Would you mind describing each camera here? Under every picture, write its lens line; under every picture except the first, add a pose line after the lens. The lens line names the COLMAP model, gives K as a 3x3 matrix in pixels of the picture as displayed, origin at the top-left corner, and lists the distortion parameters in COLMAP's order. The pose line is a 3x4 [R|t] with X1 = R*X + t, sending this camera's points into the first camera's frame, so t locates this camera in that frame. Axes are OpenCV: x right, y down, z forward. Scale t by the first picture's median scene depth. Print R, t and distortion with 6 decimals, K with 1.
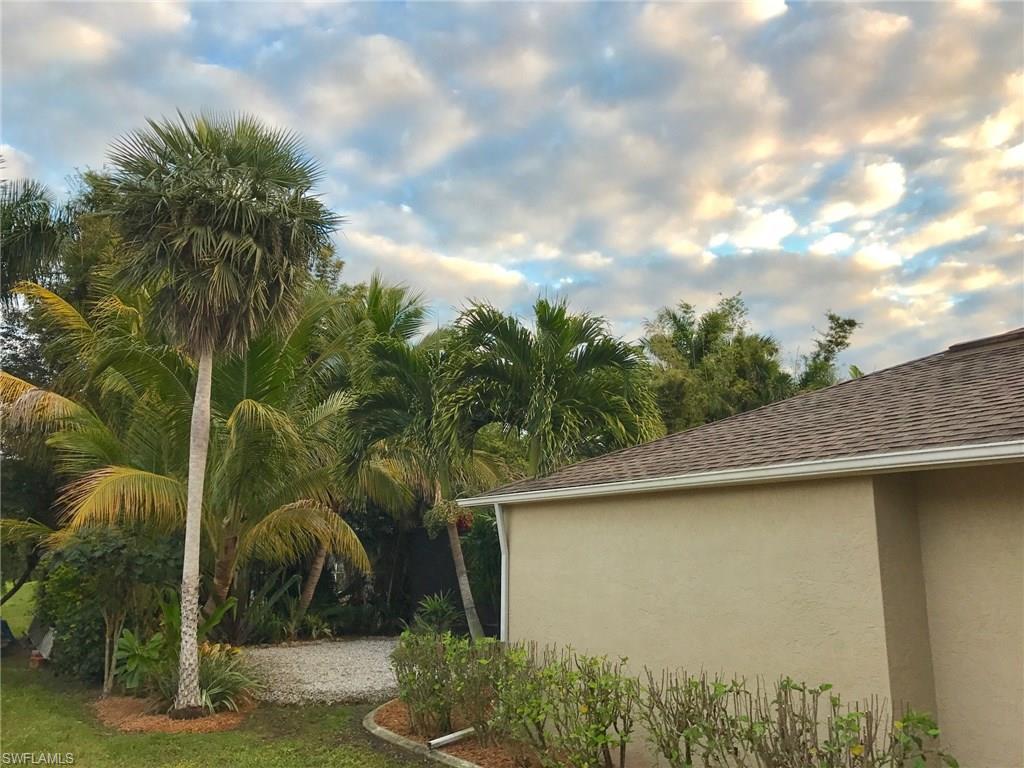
lens RADIAL K [[839.4, 0, 507.8], [0, 839.4, 371.5], [0, 0, 1]] dist [0.014813, 0.001146]
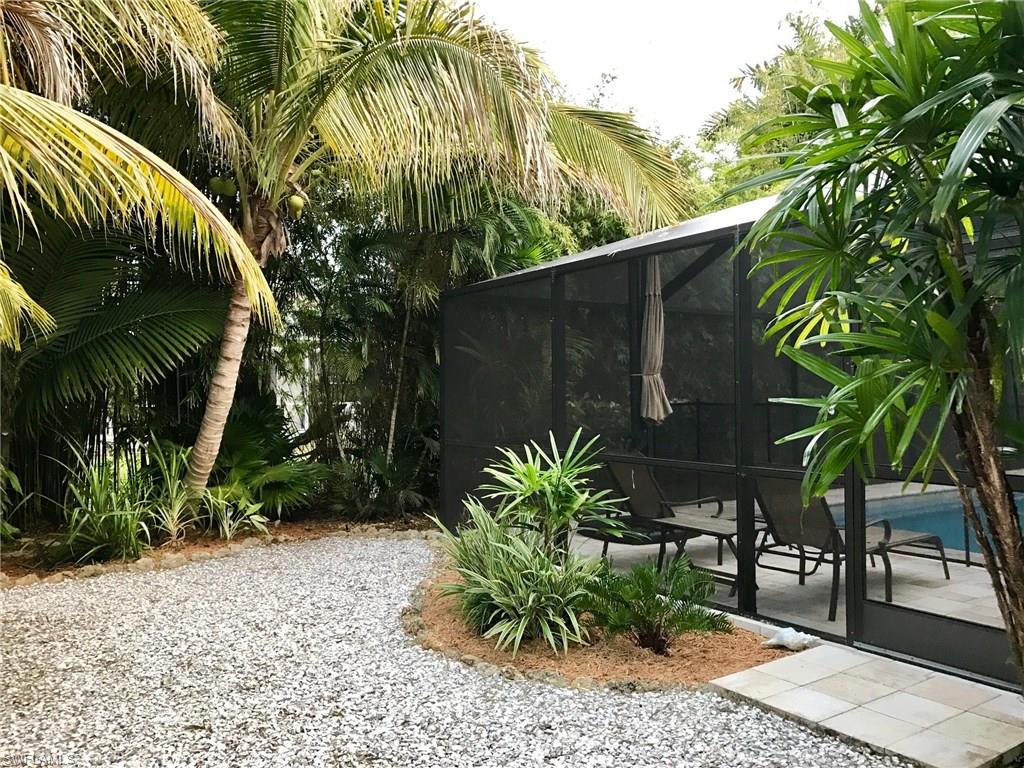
lens RADIAL K [[844.2, 0, 510.3], [0, 844.2, 357.9], [0, 0, 1]] dist [-0.003555, 0.045351]
pose [[0.999825, -0.015285, 0.010792, -0.080938], [0.013177, 0.984673, 0.173911, 0.142464], [-0.013285, -0.173739, 0.984702, 0.558557]]
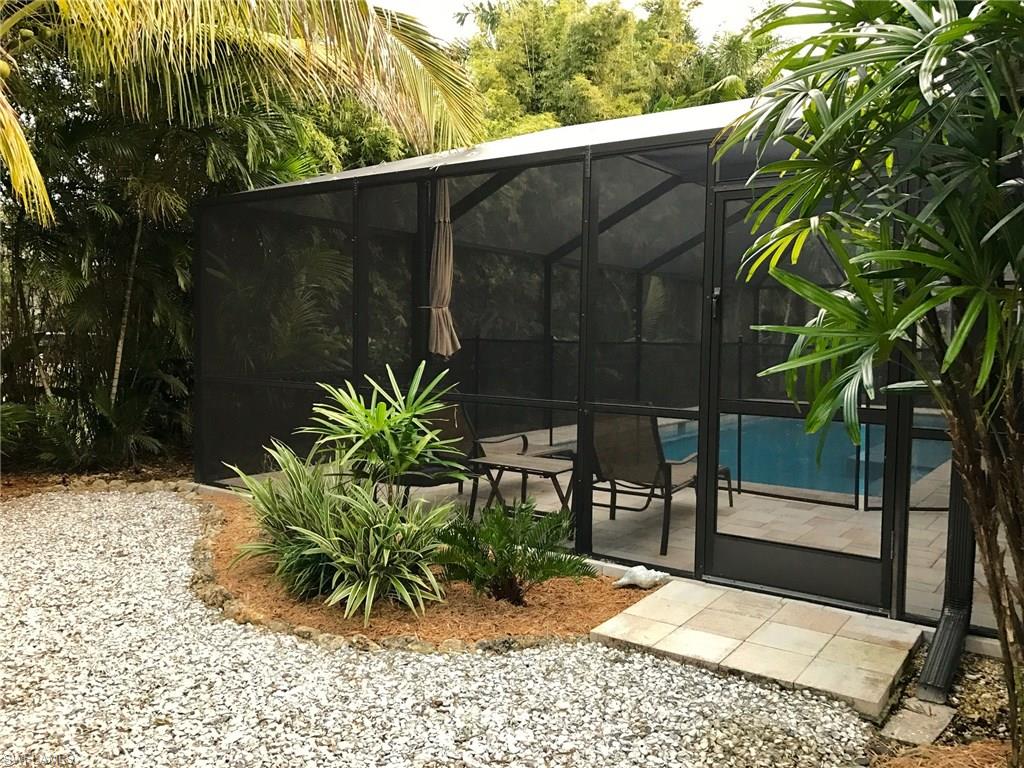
lens RADIAL K [[839.4, 0, 507.8], [0, 839.4, 371.5], [0, 0, 1]] dist [0.014813, 0.001146]
pose [[0.930749, -0.008759, 0.365553, -0.120445], [-0.087618, 0.965246, 0.246217, 0.154294], [-0.355005, -0.261195, 0.897635, 0.598671]]
